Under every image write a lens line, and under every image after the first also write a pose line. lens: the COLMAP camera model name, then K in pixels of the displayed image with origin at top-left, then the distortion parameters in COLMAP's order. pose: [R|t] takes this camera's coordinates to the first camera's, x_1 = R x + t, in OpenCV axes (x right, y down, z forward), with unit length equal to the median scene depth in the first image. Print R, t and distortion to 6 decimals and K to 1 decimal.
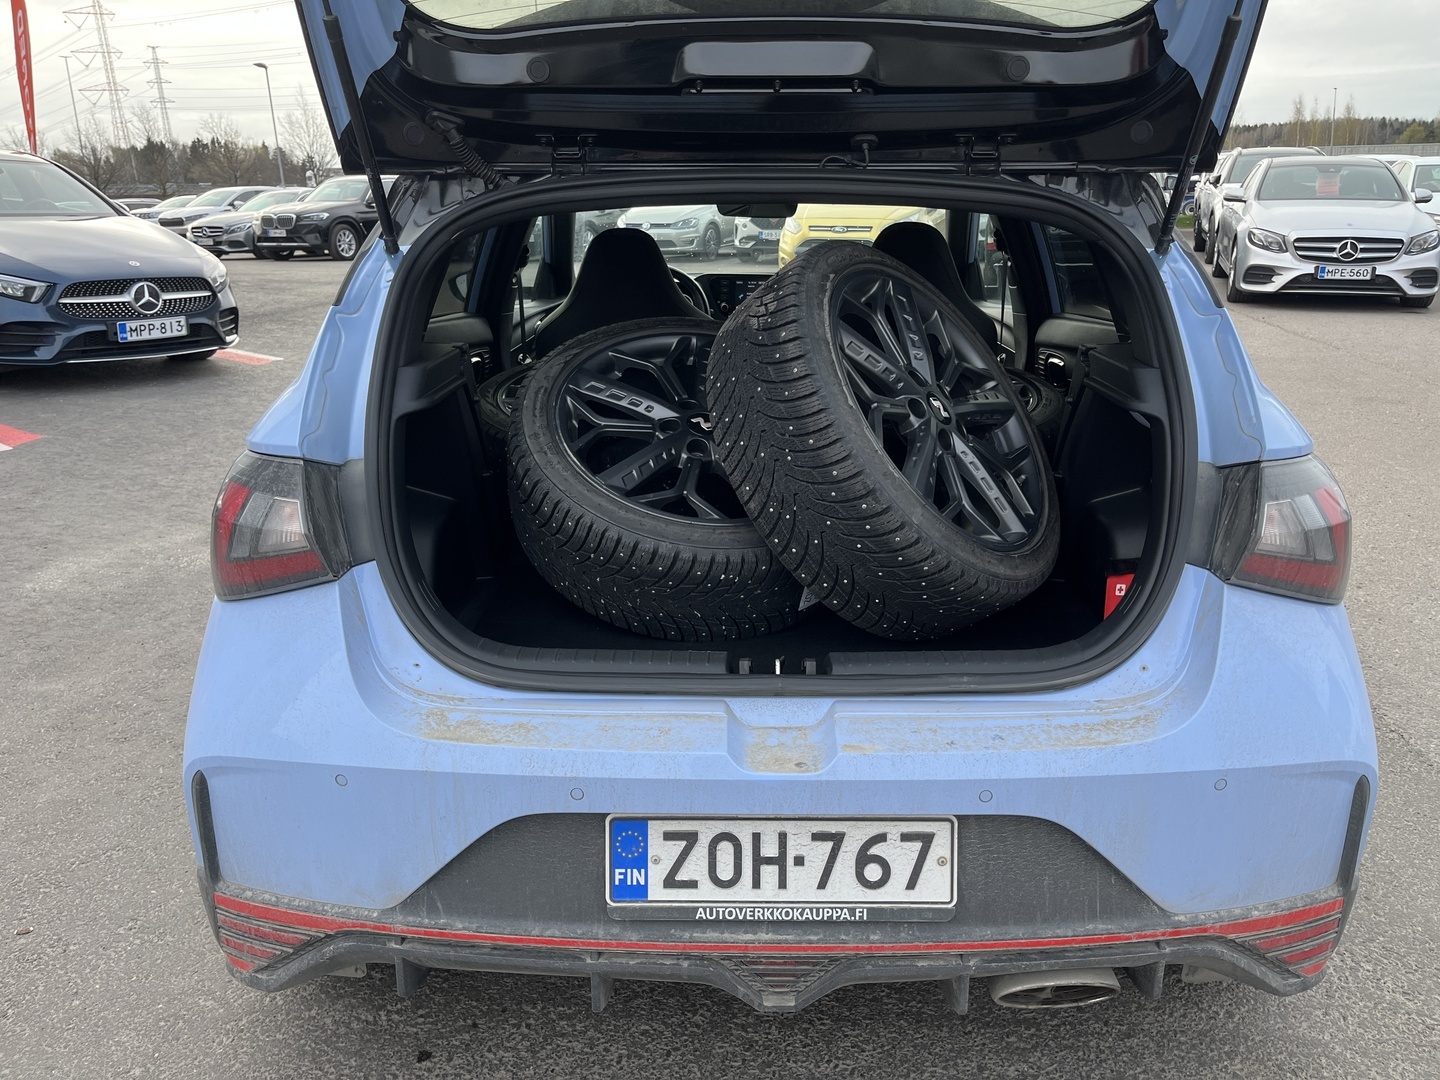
lens RADIAL K [[1095.3, 0, 739.0], [0, 1095.3, 534.3], [0, 0, 1]] dist [0.056964, -0.088572]
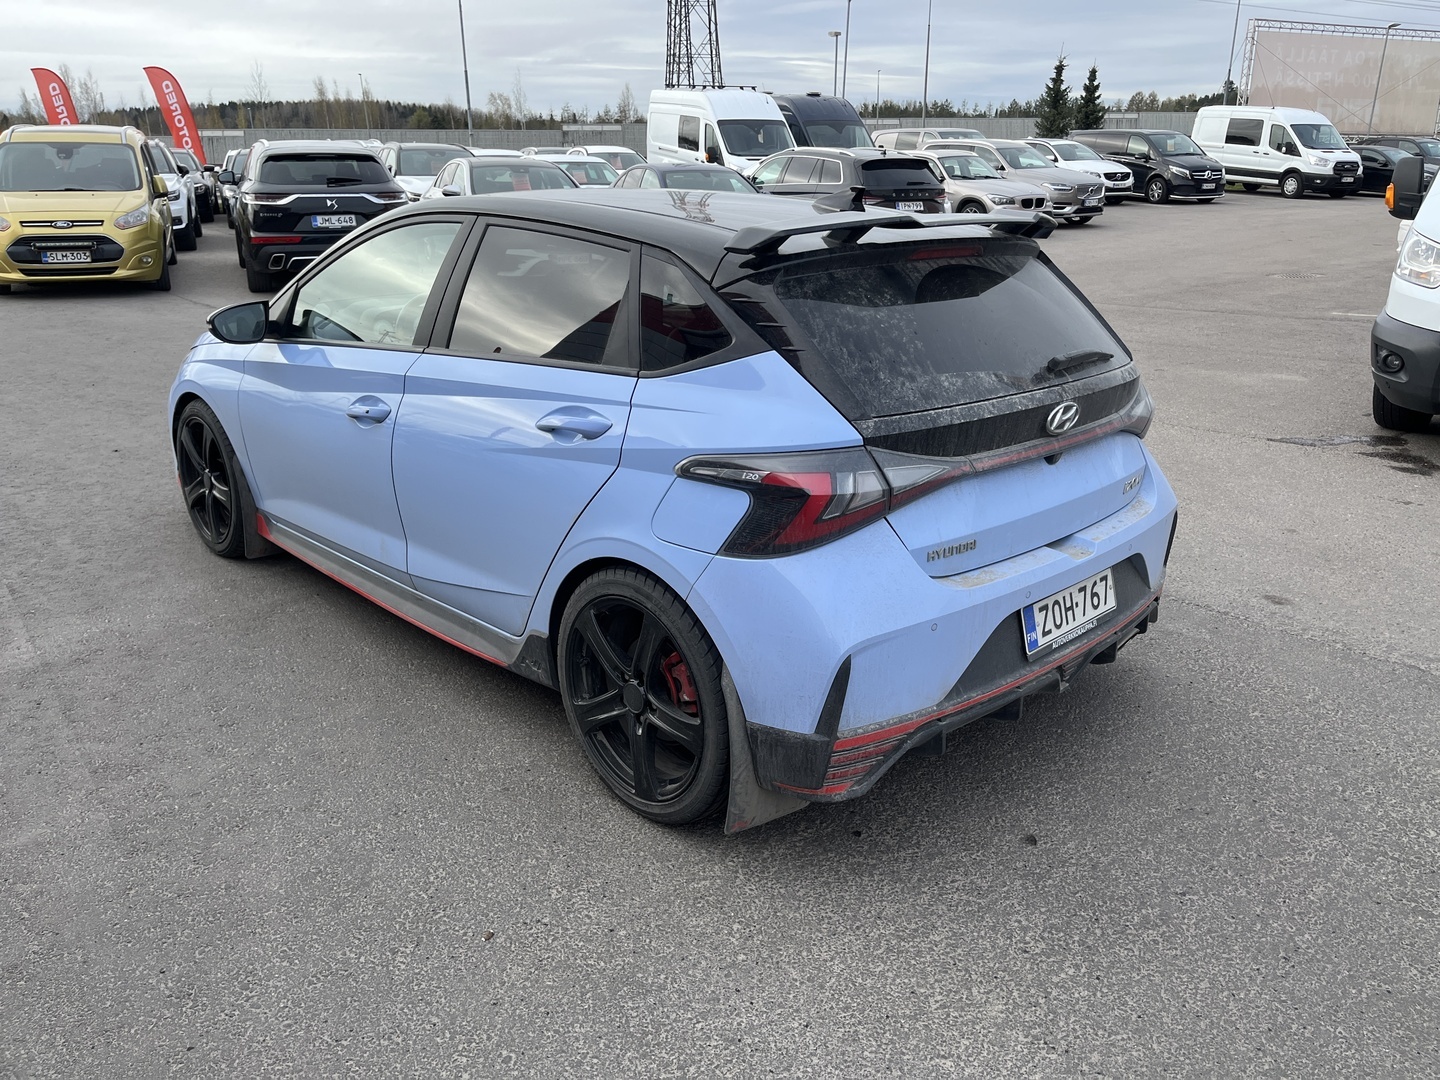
lens RADIAL K [[1095.3, 0, 743.2], [0, 1095.3, 528.5], [0, 0, 1]] dist [0.056964, -0.088572]
pose [[0.697651, -0.208461, 0.685439, -0.346143], [0.197952, 0.975576, 0.095221, -0.029228], [-0.688547, 0.069253, 0.721877, -0.004042]]
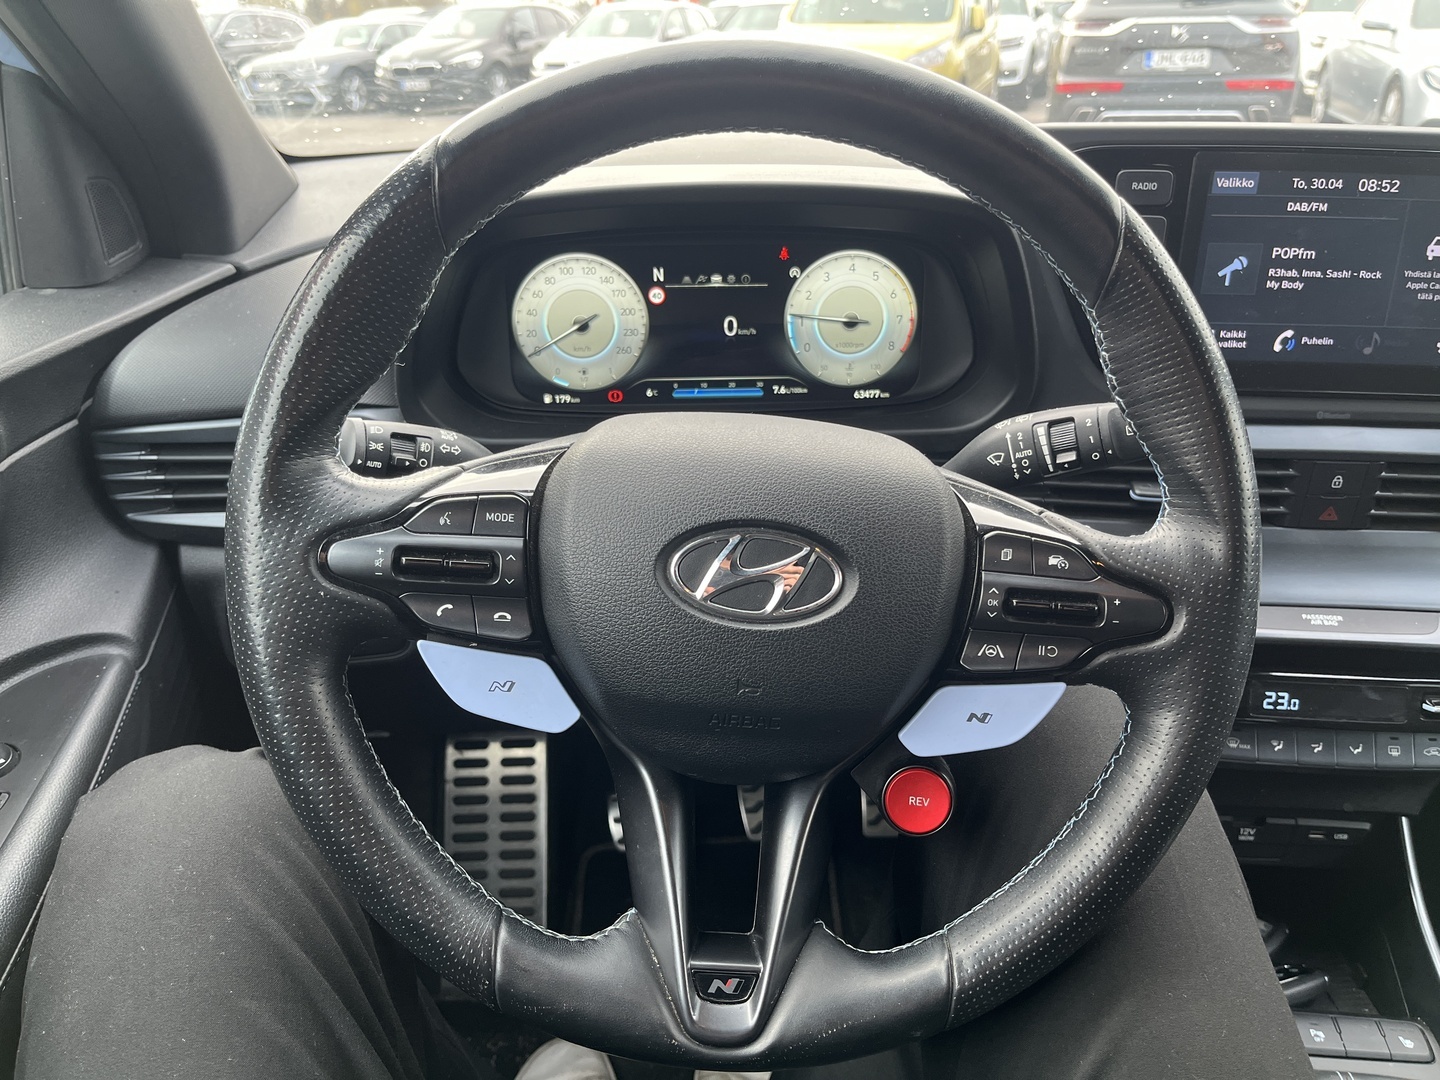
lens RADIAL K [[1095.3, 0, 738.8], [0, 1095.3, 552.1], [0, 0, 1]] dist [0.056964, -0.088572]
pose [[0.998211, -0.024206, 0.054672, -0.045321], [0.016817, 0.991136, 0.131779, -0.106687], [-0.057377, -0.130624, 0.989770, 0.454026]]
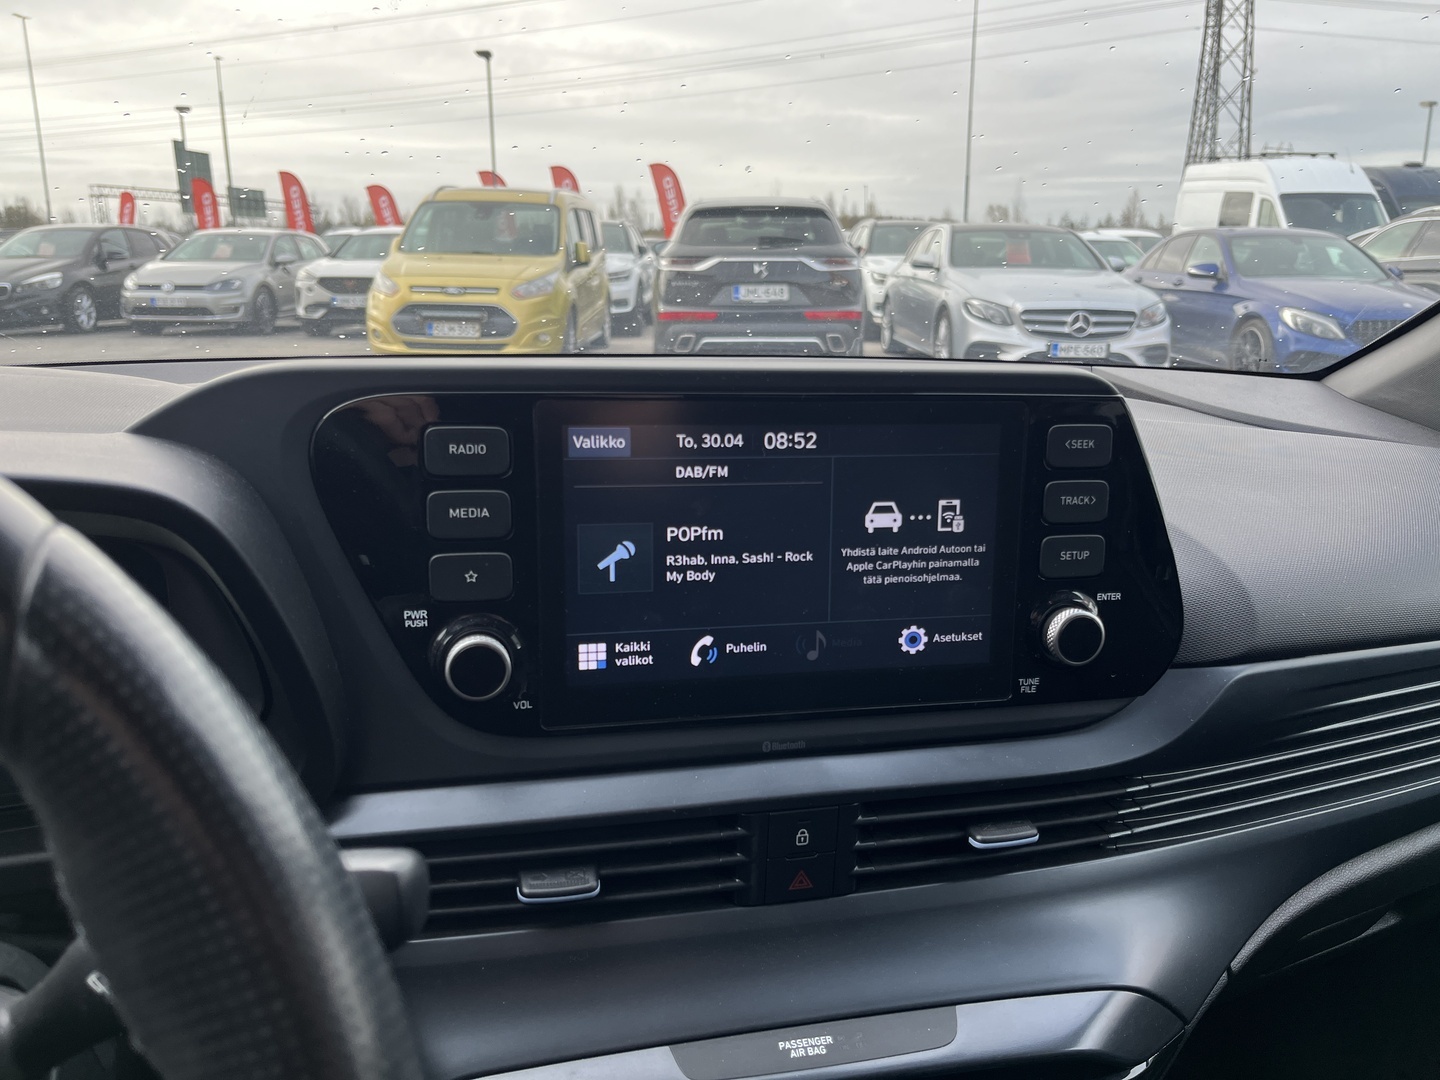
lens RADIAL K [[1095.3, 0, 727.5], [0, 1095.3, 550.9], [0, 0, 1]] dist [0.056964, -0.088572]
pose [[0.933790, -0.066905, 0.351510, -0.013952], [0.085722, 0.995585, -0.038226, -0.114968], [-0.347401, 0.065827, 0.935403, 0.484683]]
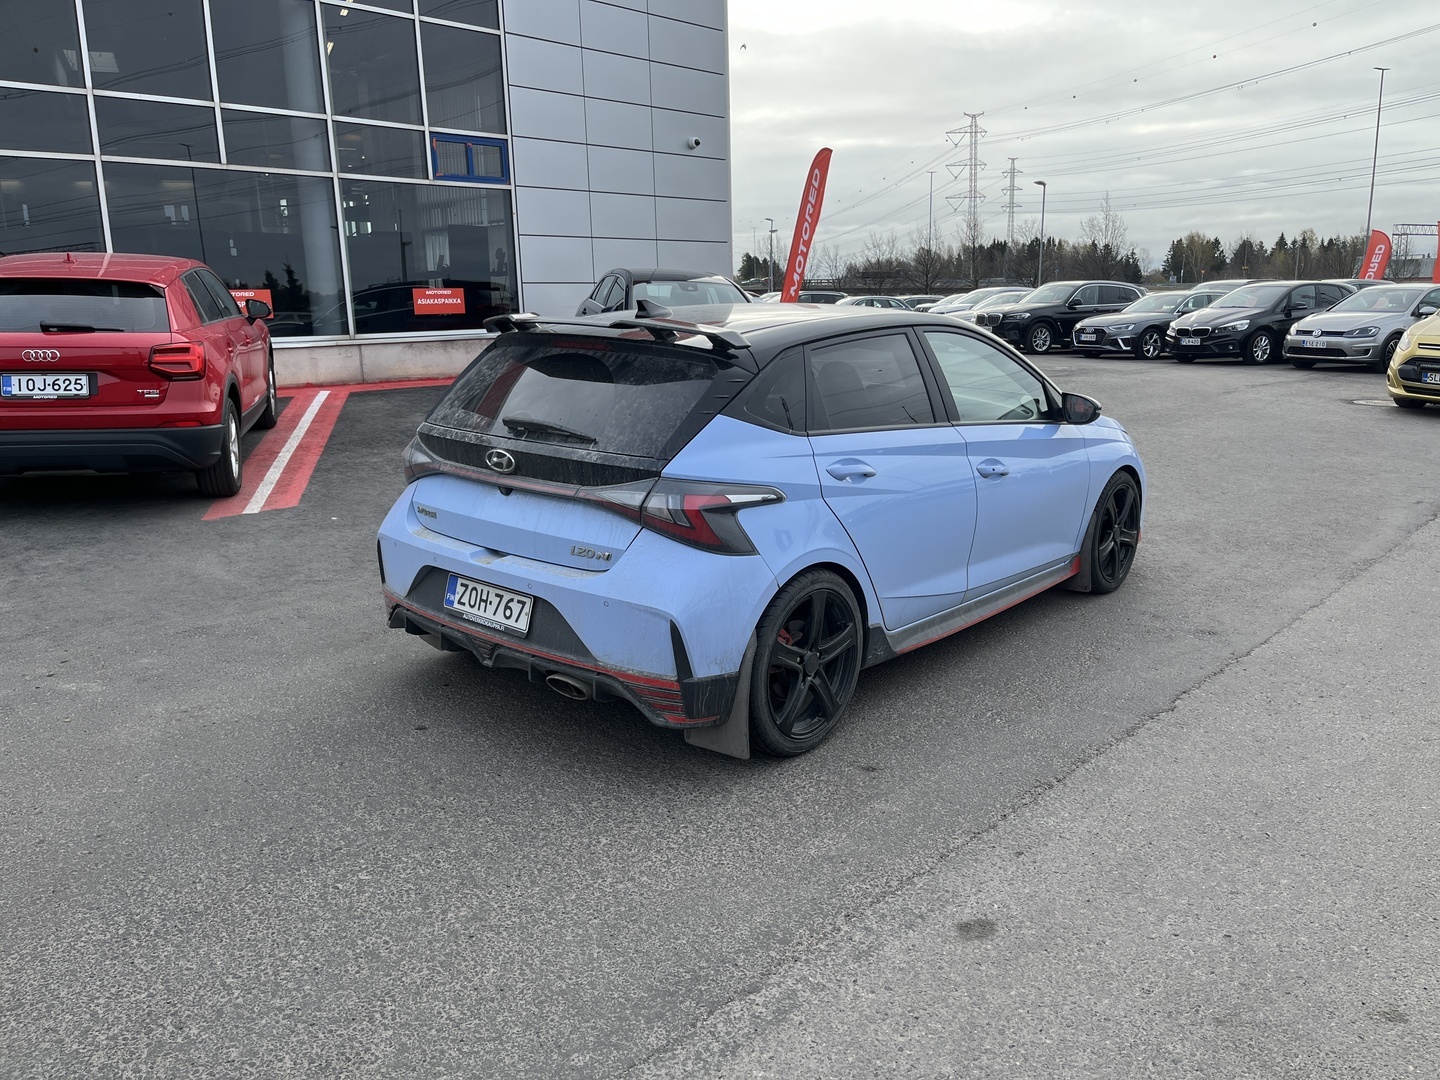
lens RADIAL K [[1095.3, 0, 733.1], [0, 1095.3, 528.6], [0, 0, 1]] dist [0.056964, -0.088572]
pose [[0.766005, 0.149864, -0.625122, 0.433551], [-0.201351, 0.979447, -0.011920, 0.007884], [0.610487, 0.134999, 0.780436, -0.146851]]
